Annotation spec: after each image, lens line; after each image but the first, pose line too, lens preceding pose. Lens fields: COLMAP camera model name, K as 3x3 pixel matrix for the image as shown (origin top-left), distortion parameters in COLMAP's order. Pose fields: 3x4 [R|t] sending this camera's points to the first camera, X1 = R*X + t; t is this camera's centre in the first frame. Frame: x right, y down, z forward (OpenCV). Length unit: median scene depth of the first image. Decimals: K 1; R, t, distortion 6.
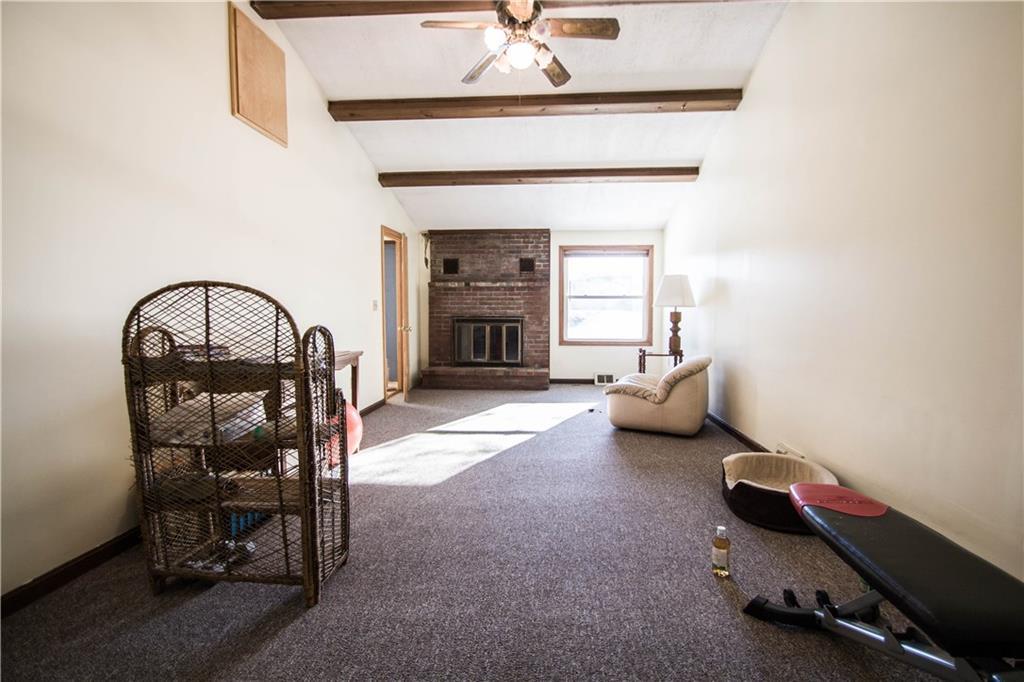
lens RADIAL K [[479.3, 0, 518.2], [0, 479.3, 336.8], [0, 0, 1]] dist [-0.003678, -0.001262]
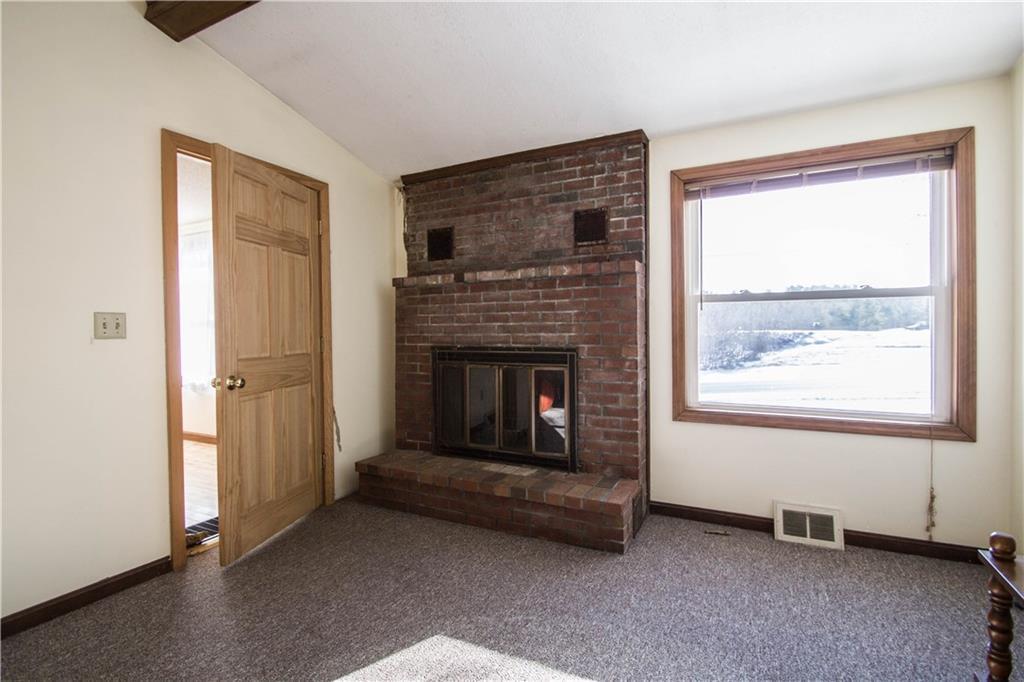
lens RADIAL K [[479.3, 0, 518.2], [0, 479.3, 336.8], [0, 0, 1]] dist [-0.003678, -0.001262]
pose [[0.926222, -0.005906, -0.376932, 0.118295], [-0.010534, 0.999081, -0.041539, -0.034016], [0.376831, 0.042445, 0.925309, 0.591712]]
